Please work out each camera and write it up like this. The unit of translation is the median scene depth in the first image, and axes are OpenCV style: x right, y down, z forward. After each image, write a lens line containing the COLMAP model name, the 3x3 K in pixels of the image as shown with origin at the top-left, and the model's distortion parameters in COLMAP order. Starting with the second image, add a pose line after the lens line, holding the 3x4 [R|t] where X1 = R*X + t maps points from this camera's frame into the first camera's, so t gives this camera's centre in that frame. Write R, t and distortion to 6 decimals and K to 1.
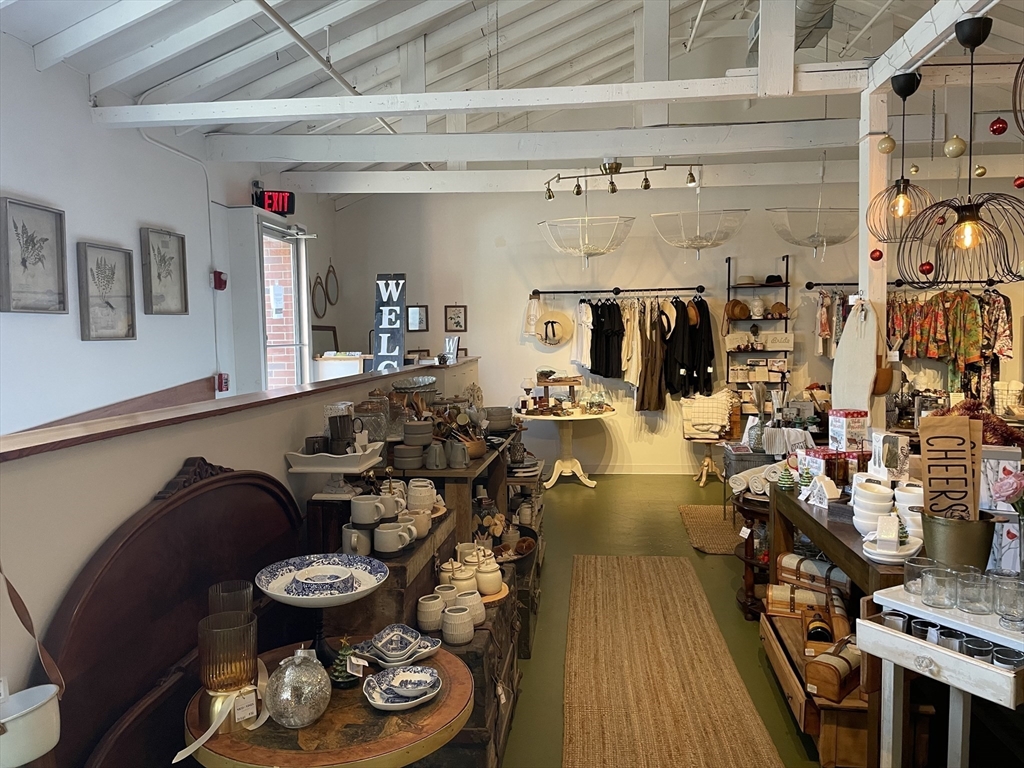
lens RADIAL K [[769.0, 0, 513.7], [0, 769.0, 378.7], [0, 0, 1]] dist [0.094221, -0.119908]
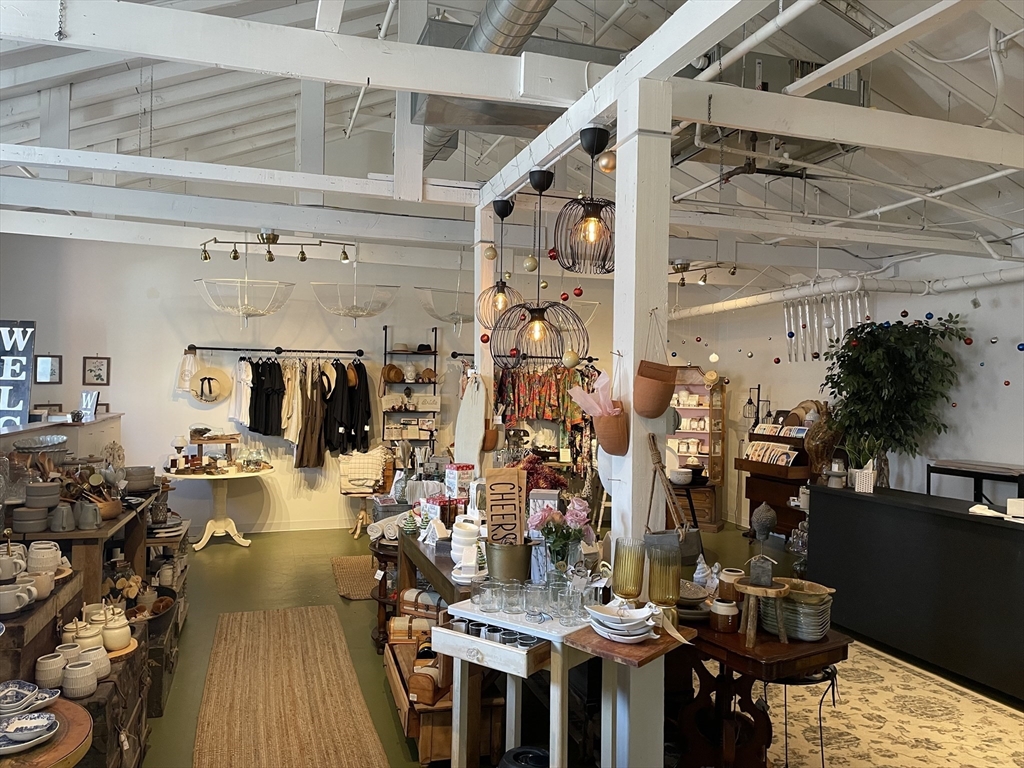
lens RADIAL K [[769.0, 0, 511.0], [0, 769.0, 383.5], [0, 0, 1]] dist [0.094221, -0.119908]
pose [[0.916890, 0.030582, 0.397968, 0.014834], [-0.004258, 0.997753, -0.066862, -0.004375], [-0.399118, 0.059610, 0.914960, -0.110060]]
